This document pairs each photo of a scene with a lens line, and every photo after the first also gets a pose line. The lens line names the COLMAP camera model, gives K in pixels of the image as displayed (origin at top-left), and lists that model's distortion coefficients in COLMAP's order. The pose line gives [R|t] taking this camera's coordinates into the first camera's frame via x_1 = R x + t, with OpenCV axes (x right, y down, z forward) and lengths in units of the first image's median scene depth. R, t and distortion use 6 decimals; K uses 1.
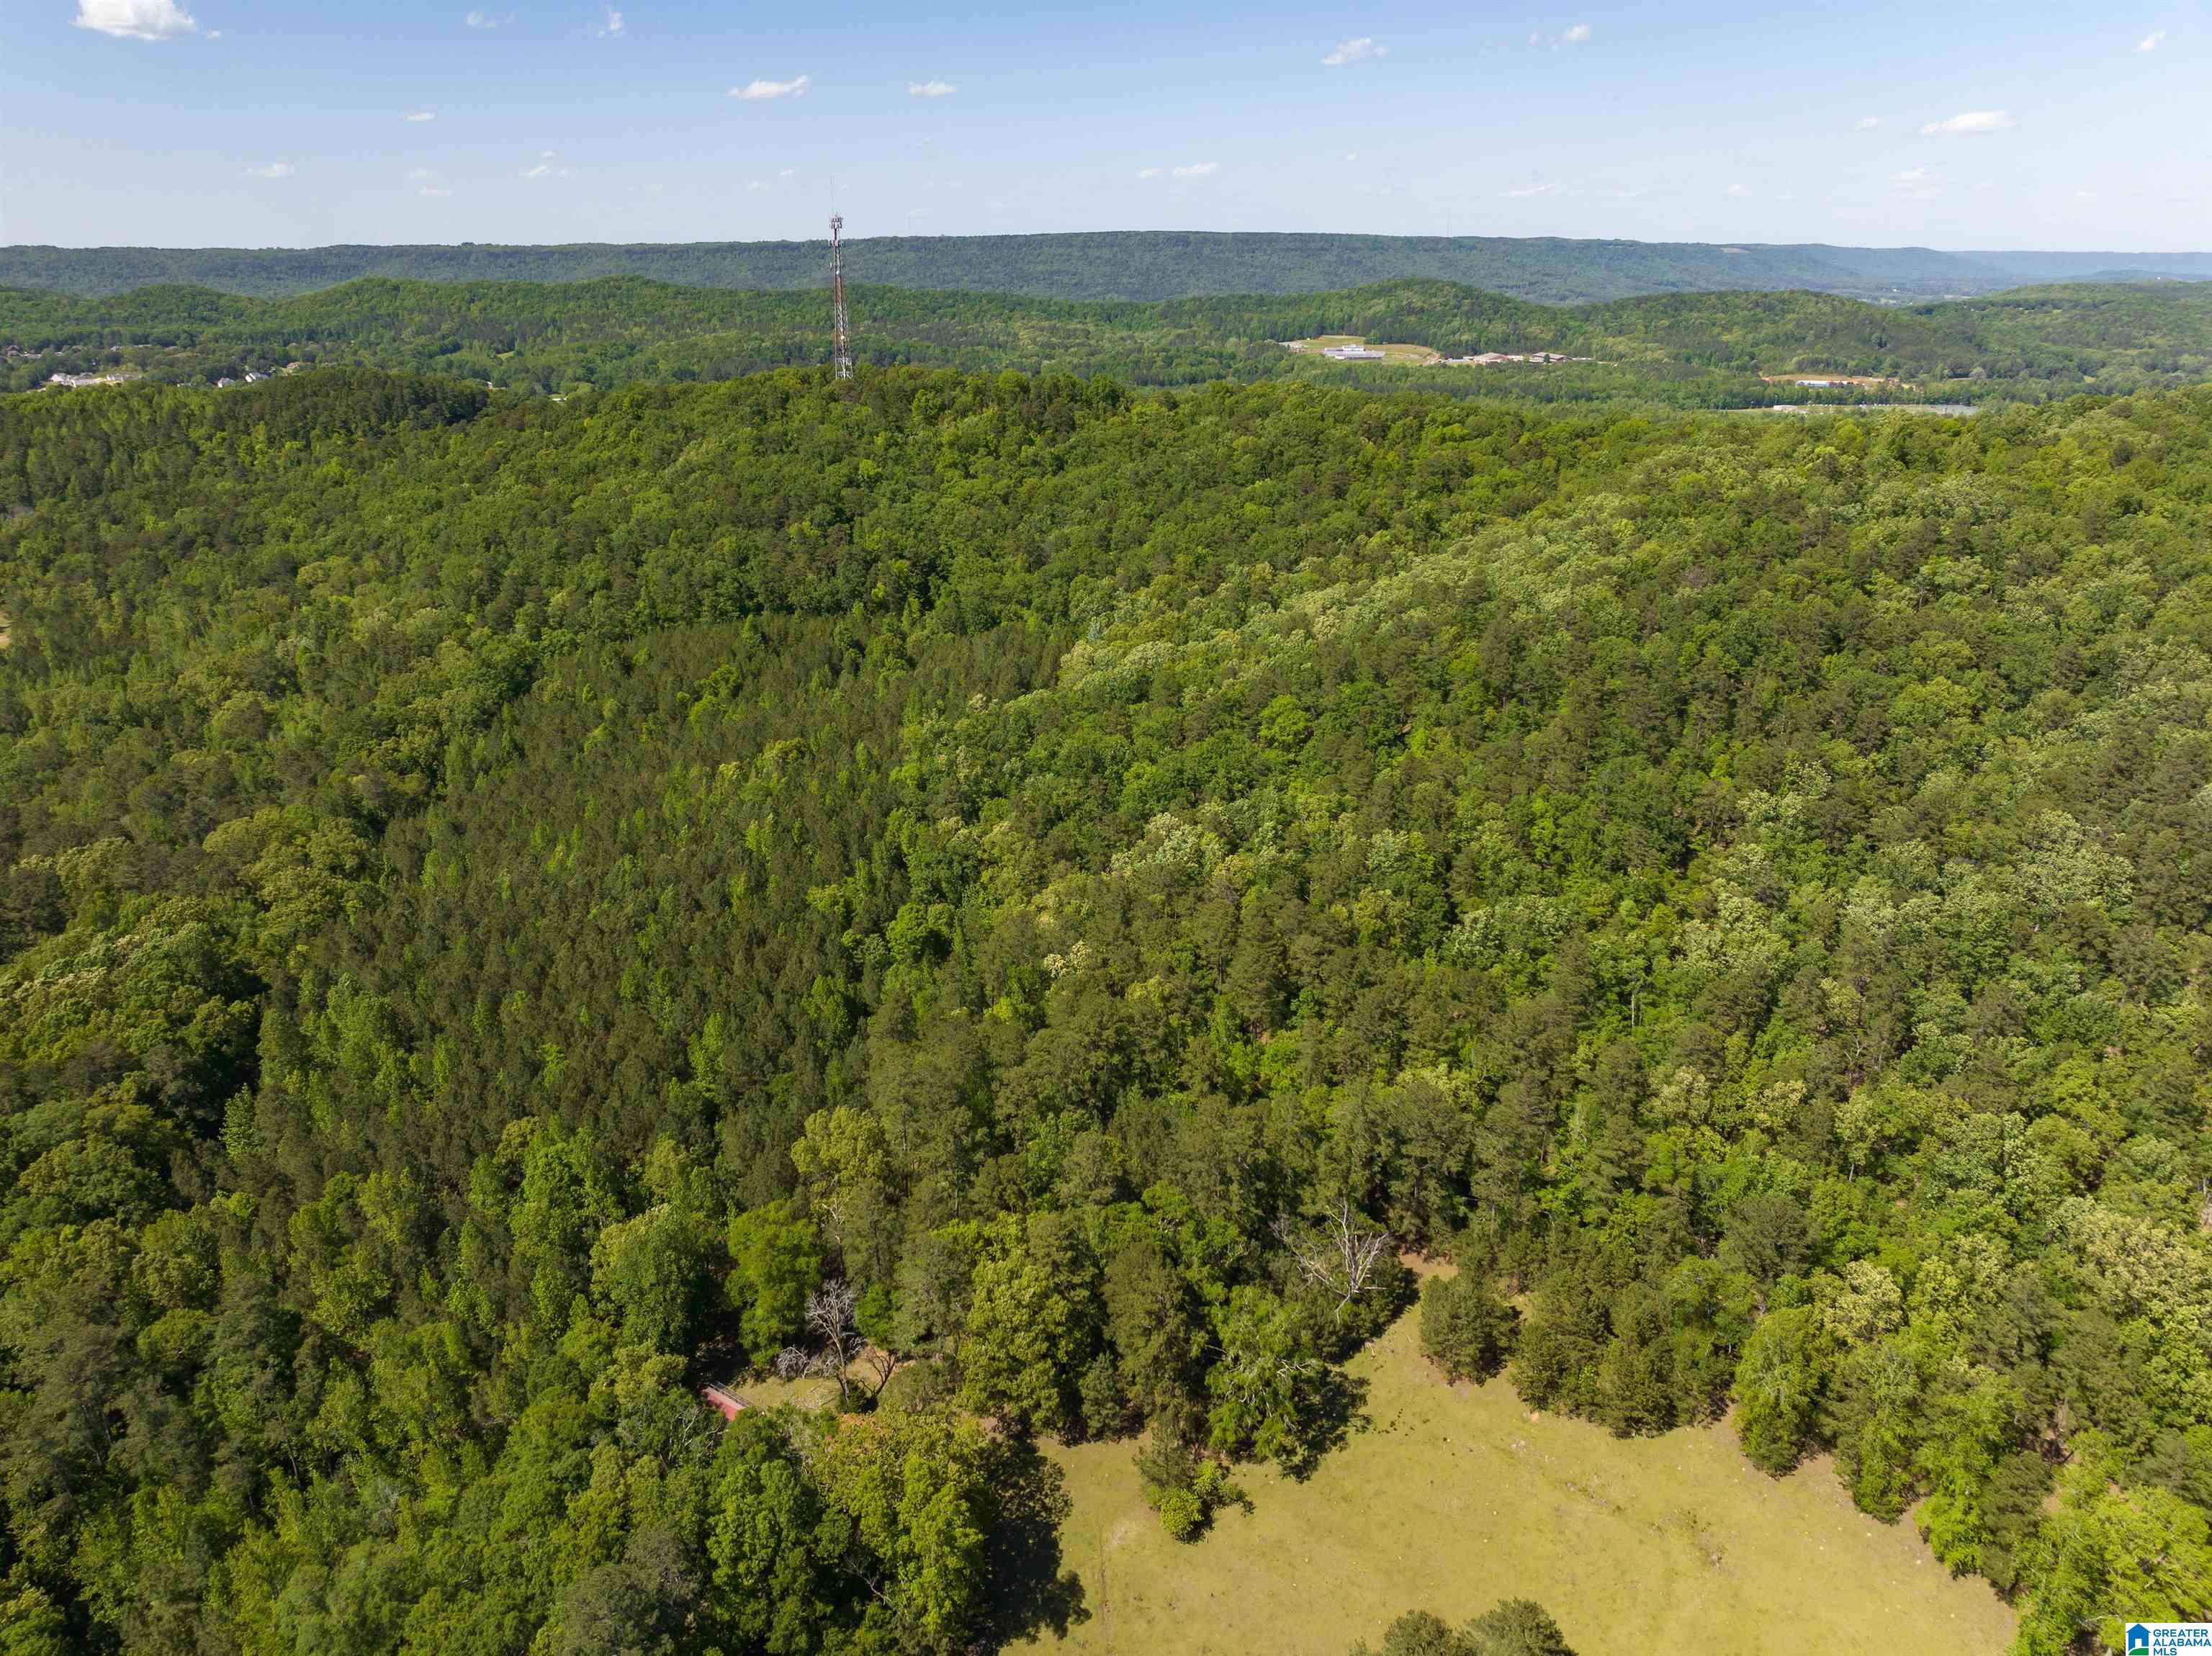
lens RADIAL K [[1587.6, 0, 1095.1], [0, 1587.6, 828.8], [0, 0, 1]] dist [-0.051575, 0.026827]
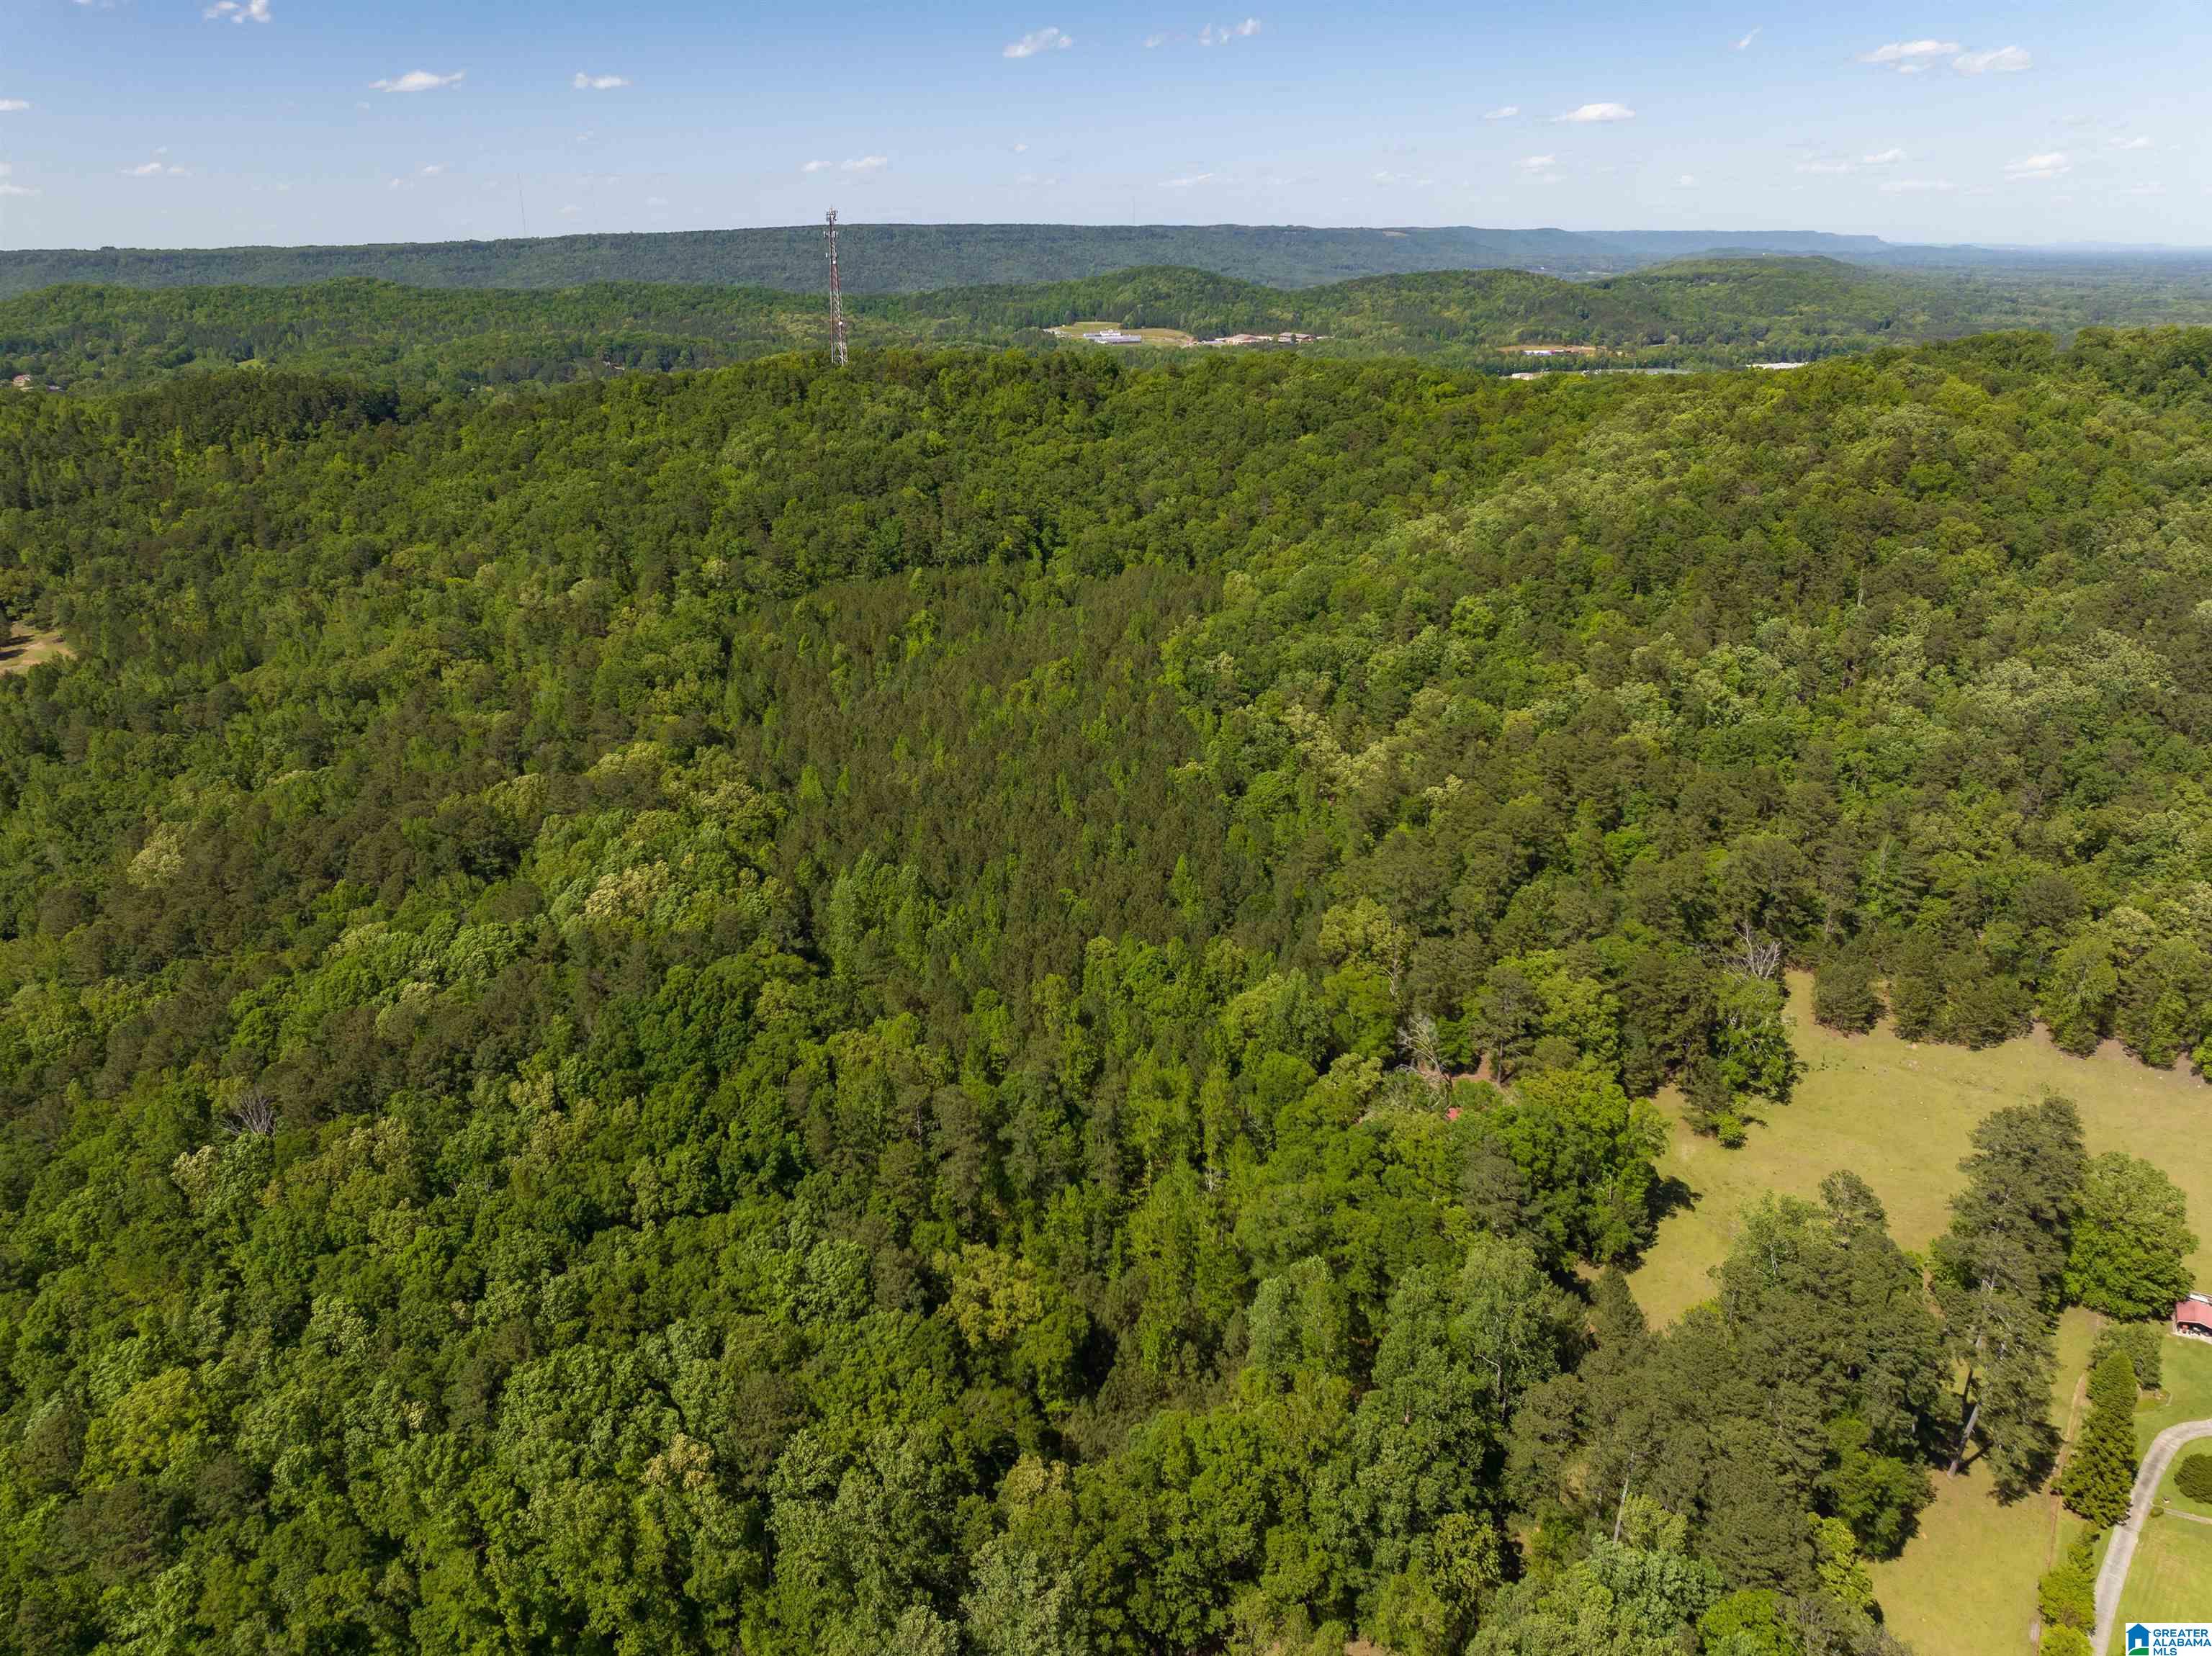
lens RADIAL K [[1585.7, 0, 1106.0], [0, 1585.7, 828.0], [0, 0, 1]] dist [-0.035987, 0.010328]
pose [[0.978553, -0.082367, 0.188810, -0.069869], [0.081706, 0.996592, 0.011296, 0.010218], [-0.189097, 0.004373, 0.981949, -0.026346]]
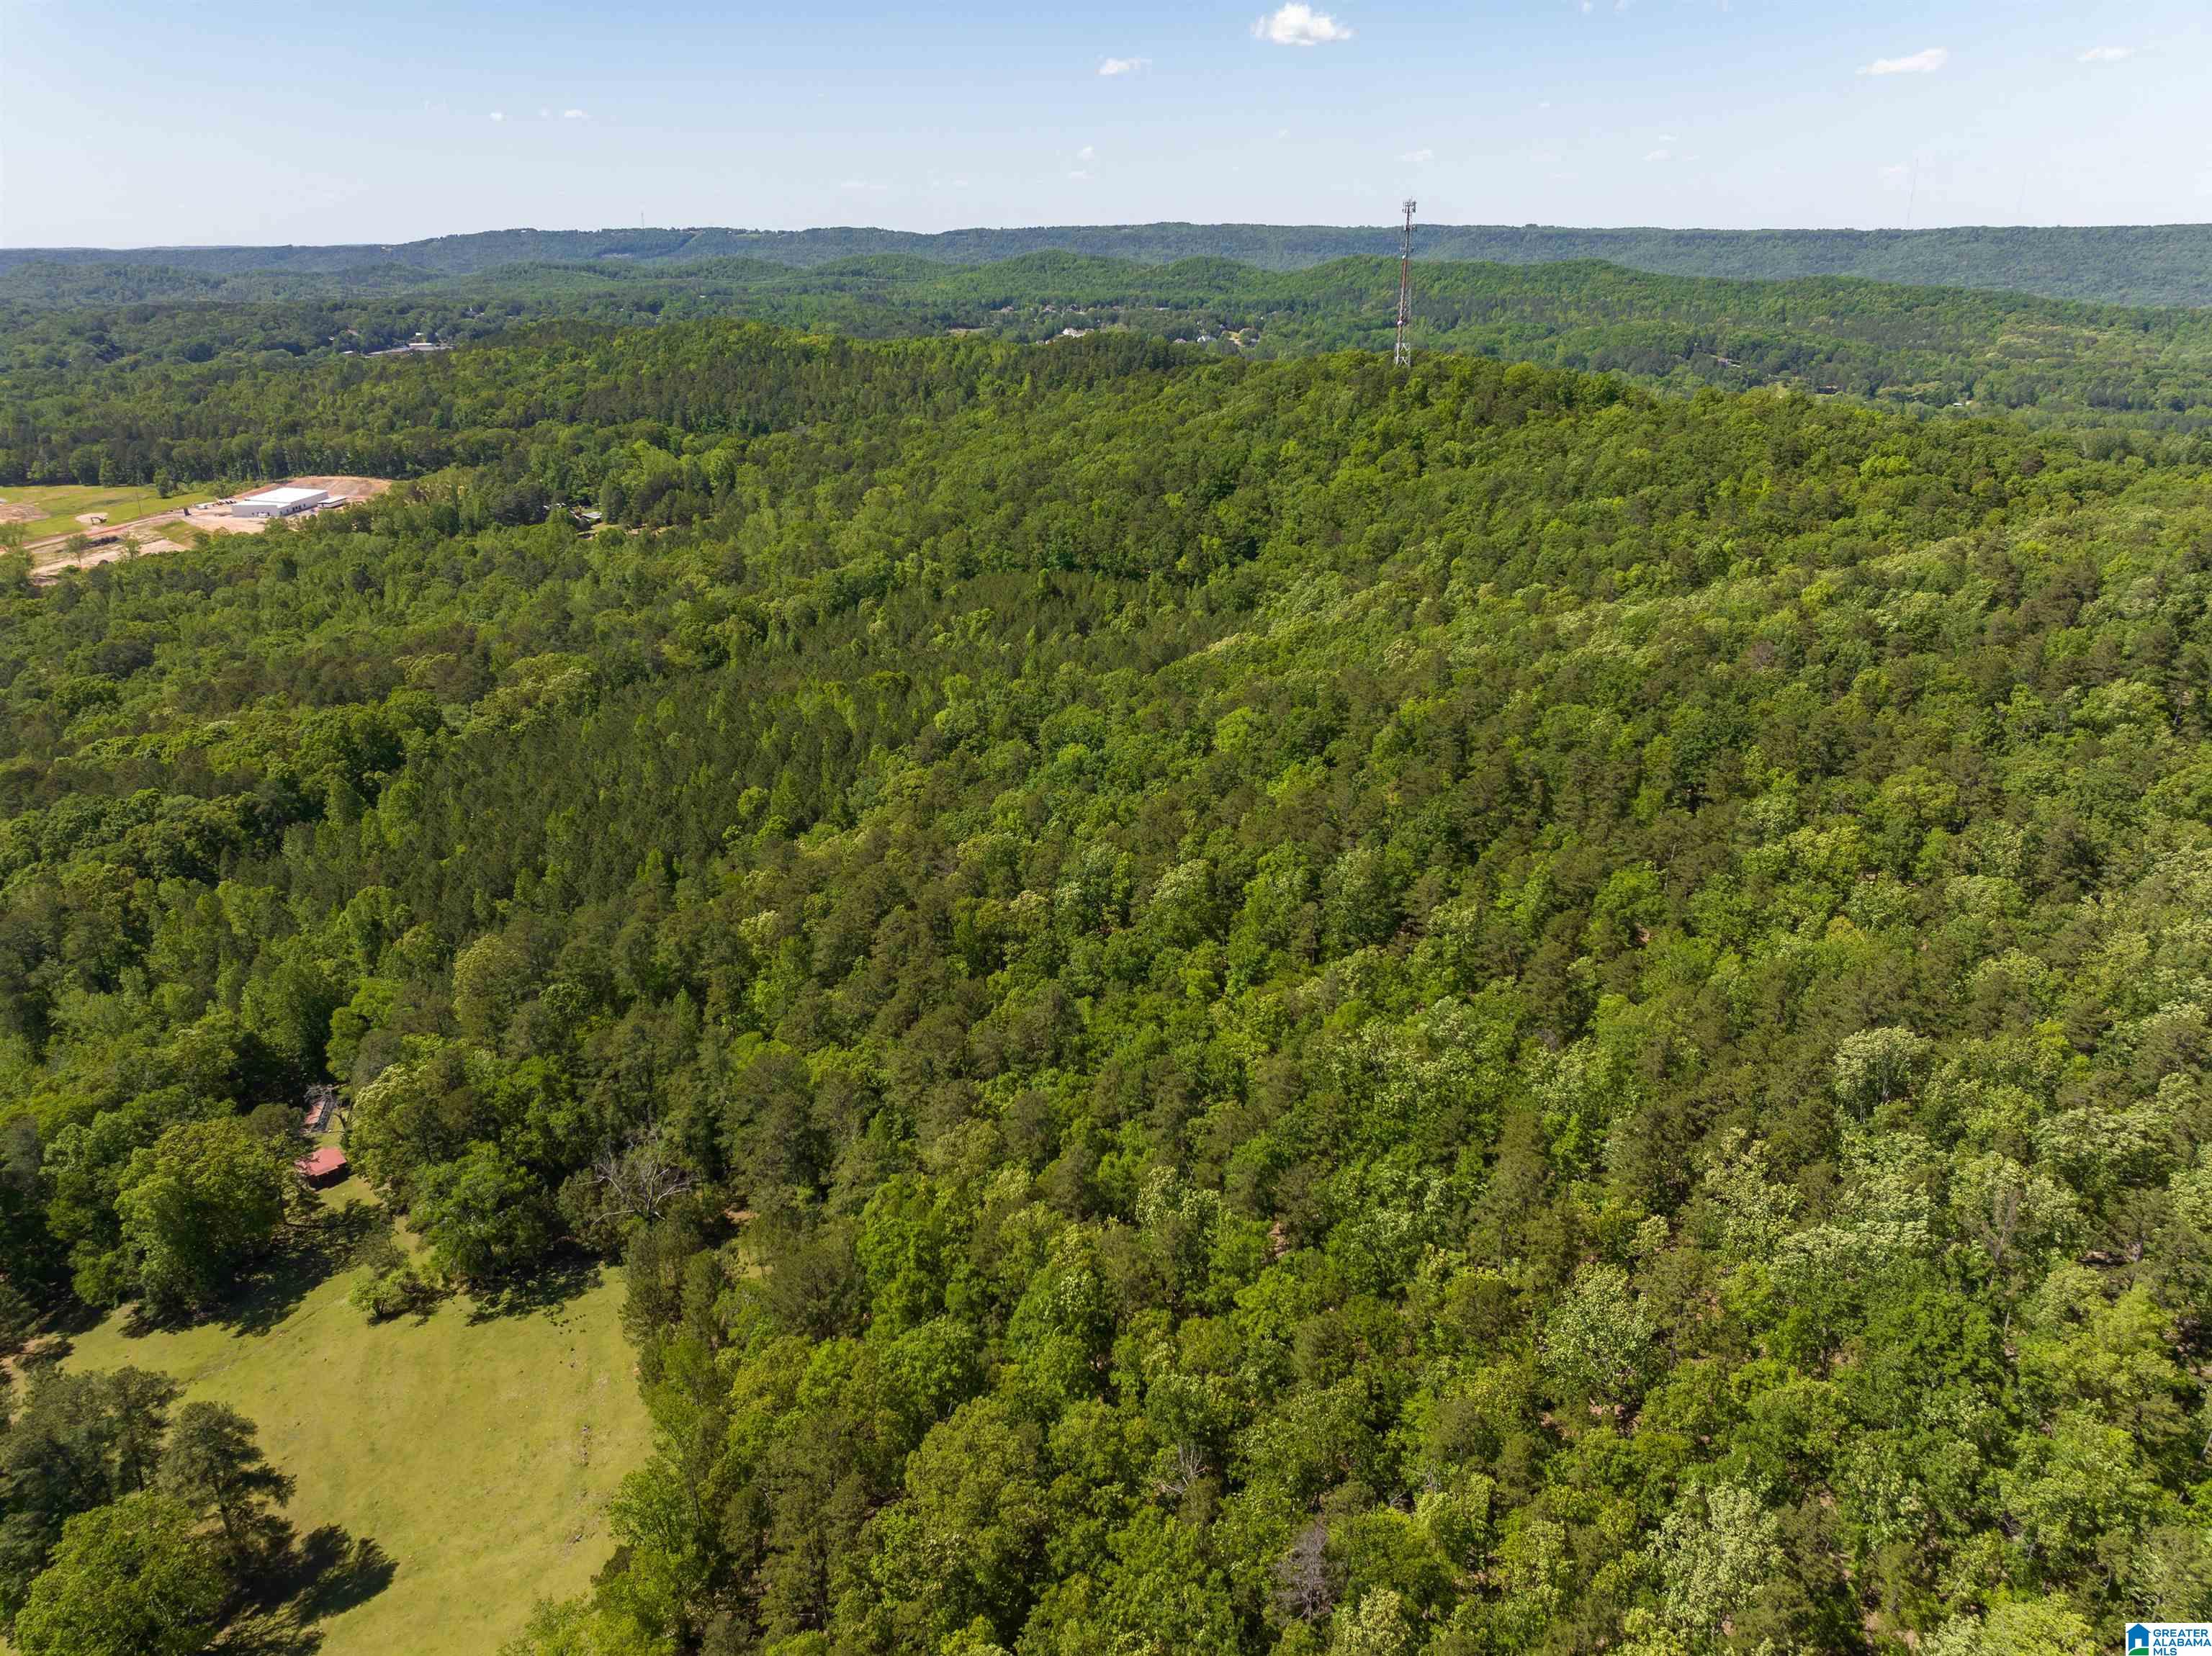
lens RADIAL K [[1548.2, 0, 1106.0], [0, 1548.2, 828.0], [0, 0, 1]] dist [-0.042832, 0.001769]
pose [[0.796049, 0.218696, -0.564339, 0.097113], [-0.208896, 0.974414, 0.082945, -0.011714], [0.568040, 0.051860, 0.821366, 0.030718]]
